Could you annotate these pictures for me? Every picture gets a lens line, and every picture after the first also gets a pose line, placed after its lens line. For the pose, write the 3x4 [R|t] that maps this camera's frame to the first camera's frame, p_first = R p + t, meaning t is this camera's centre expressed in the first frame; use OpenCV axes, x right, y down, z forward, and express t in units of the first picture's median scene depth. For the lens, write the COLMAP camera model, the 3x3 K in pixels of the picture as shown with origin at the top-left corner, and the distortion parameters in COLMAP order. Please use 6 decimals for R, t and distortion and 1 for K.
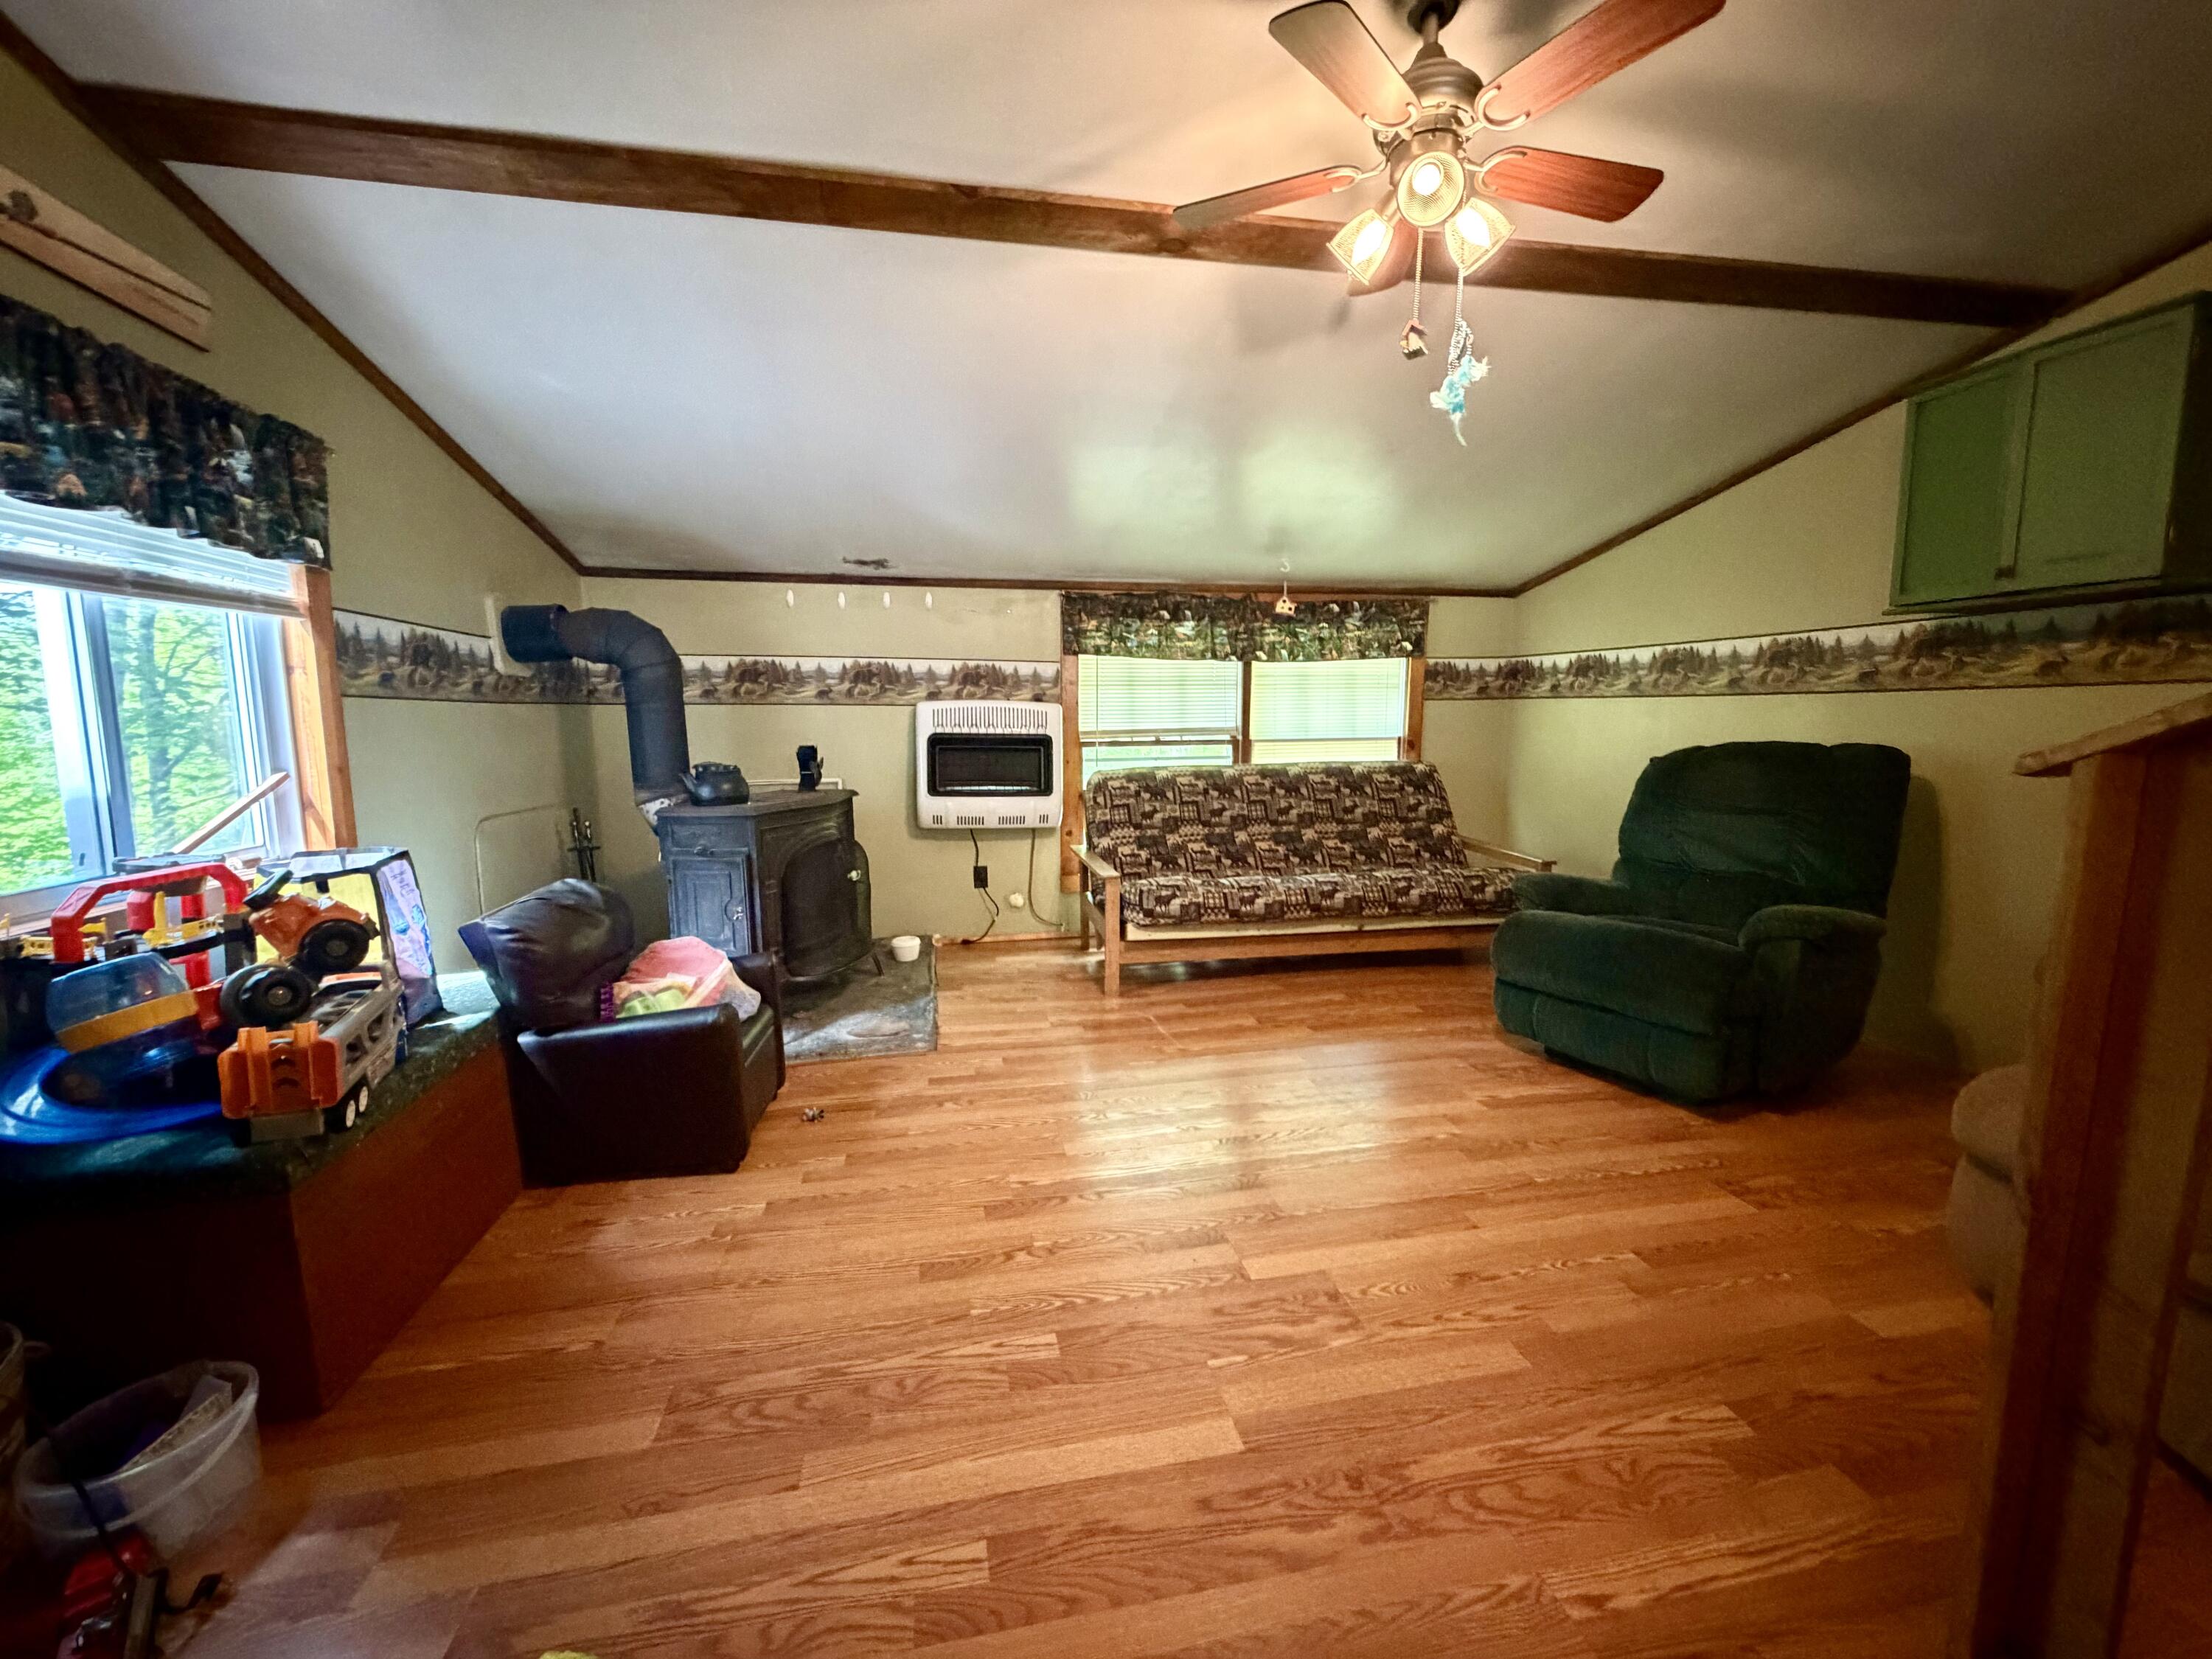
lens RADIAL K [[884.2, 0, 1098.3], [0, 884.2, 826.3], [0, 0, 1]] dist [-0.002362, -0.000113]
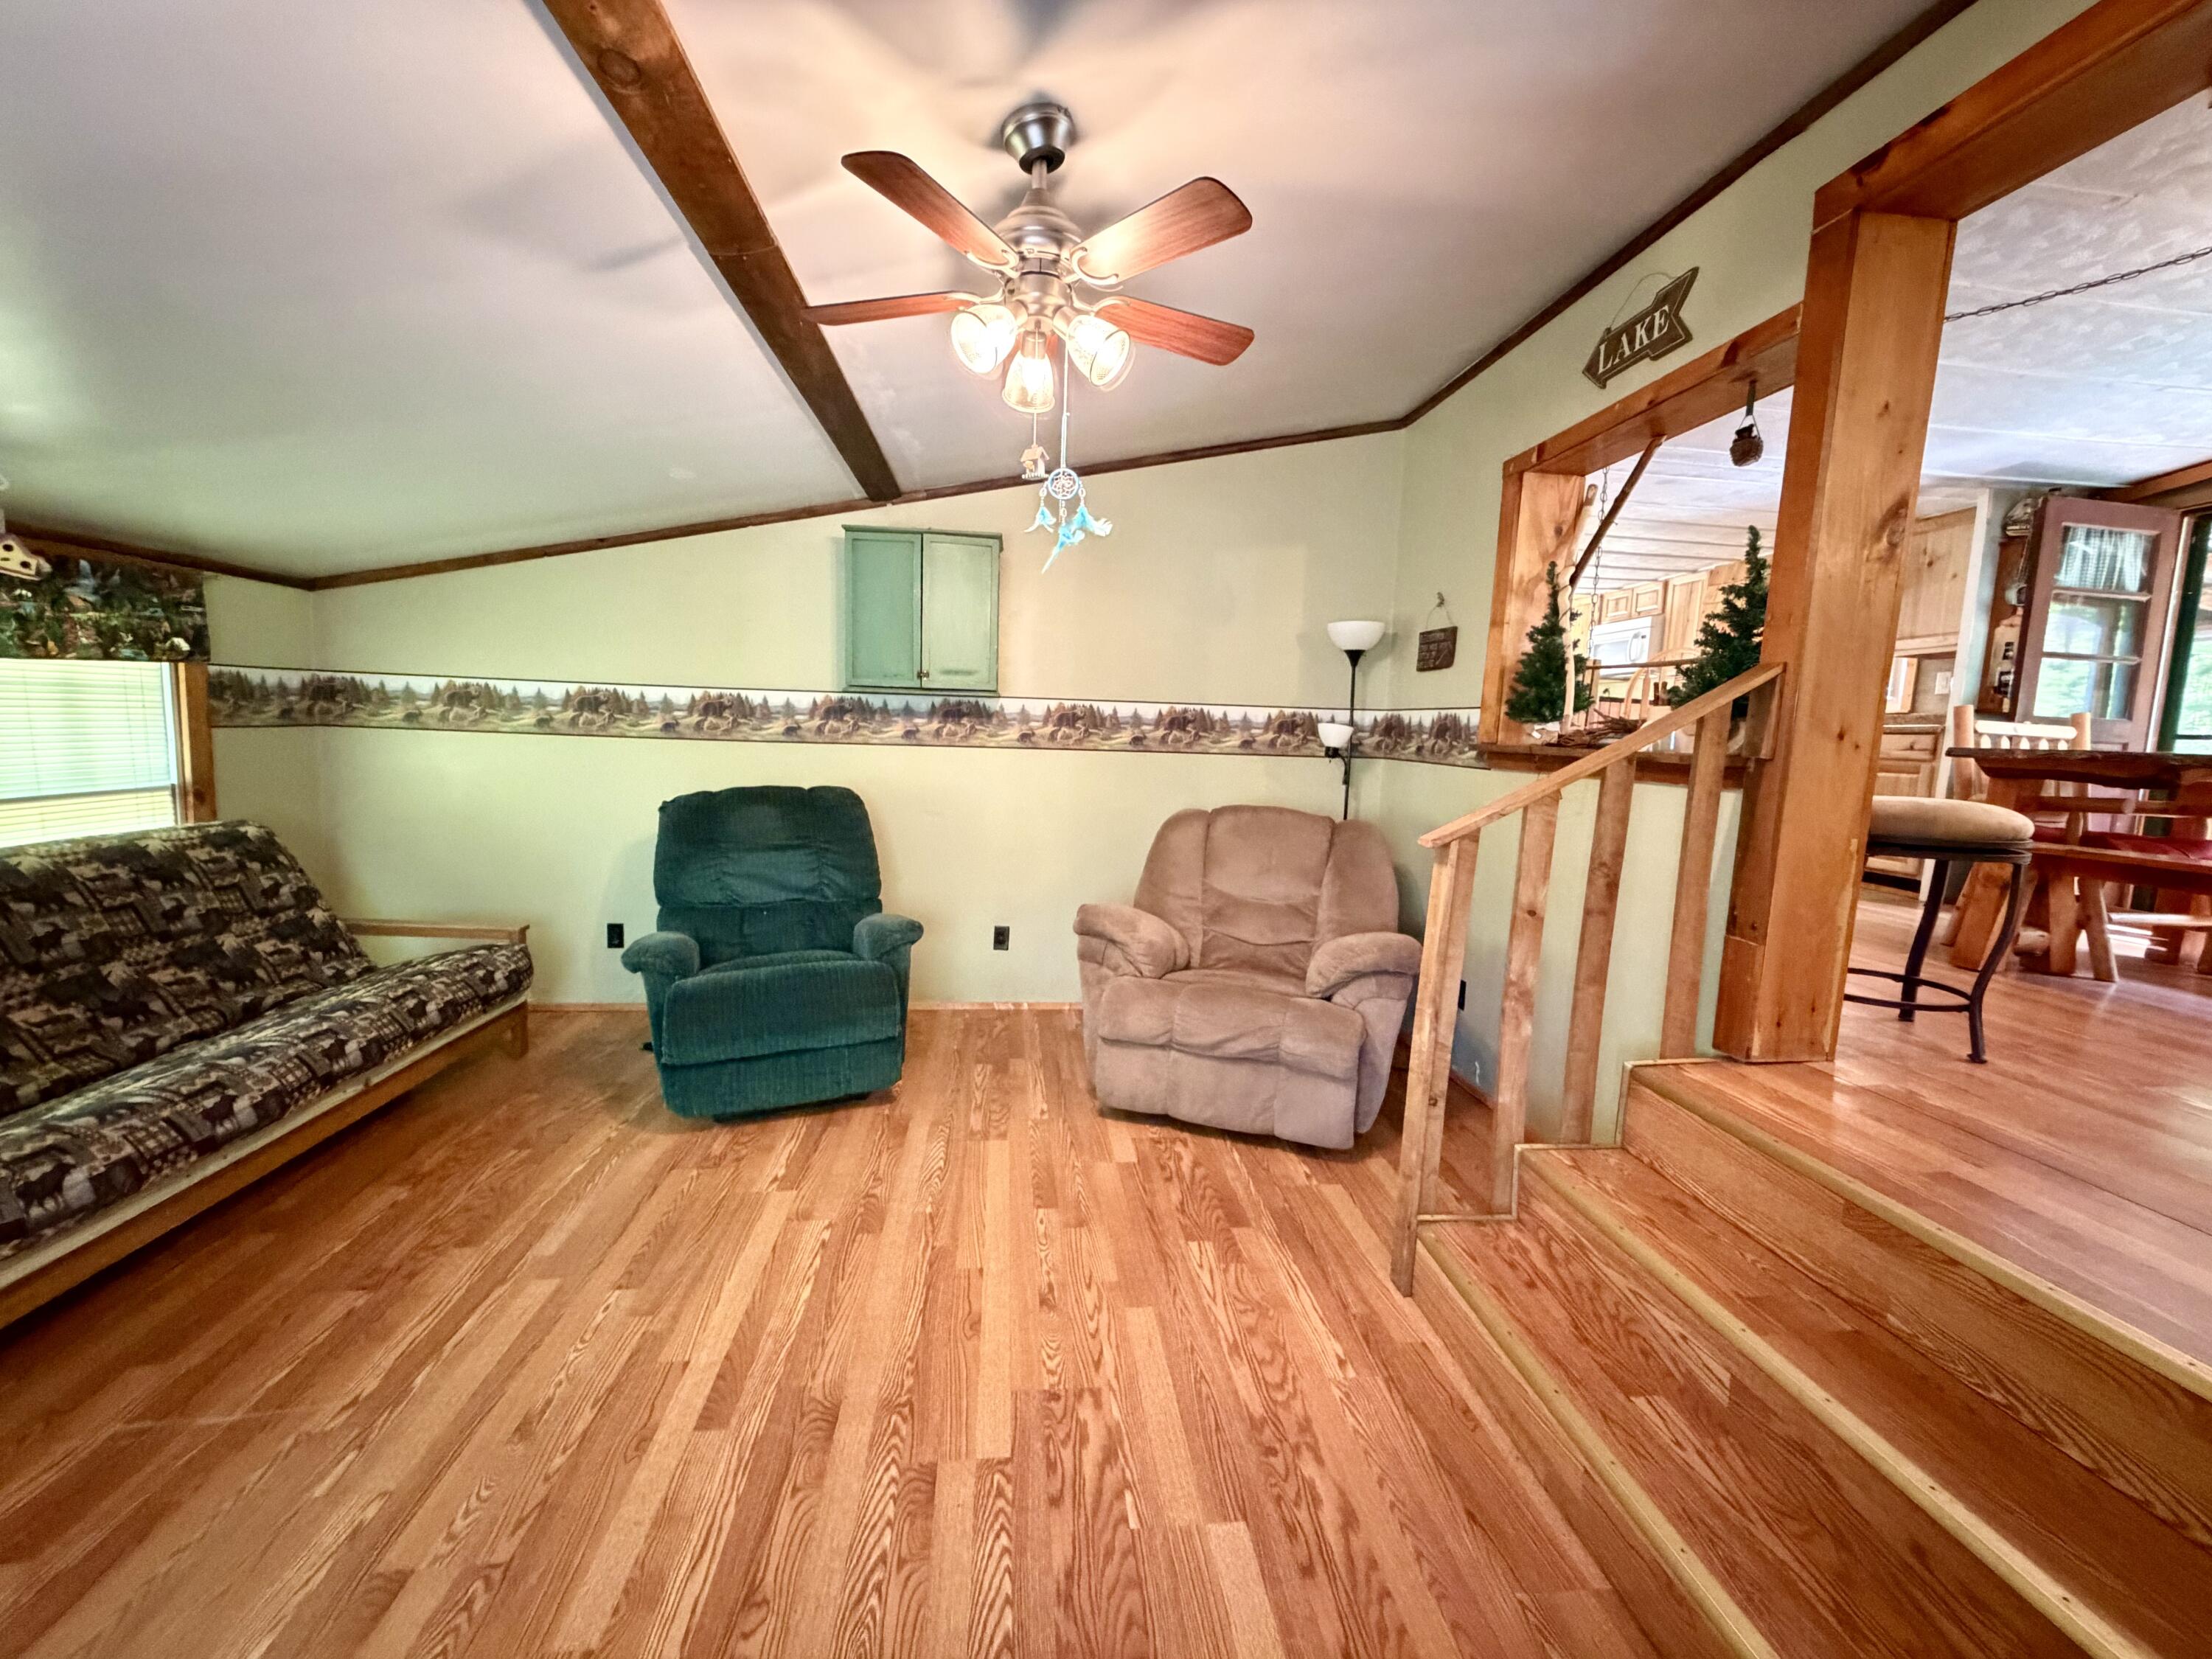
lens RADIAL K [[884.2, 0, 1098.3], [0, 884.2, 826.3], [0, 0, 1]] dist [-0.002362, -0.000113]
pose [[0.081449, -0.104438, 0.991191, -0.252487], [0.090683, 0.991146, 0.096981, -0.078448], [-0.992544, 0.081985, 0.090198, 0.307771]]
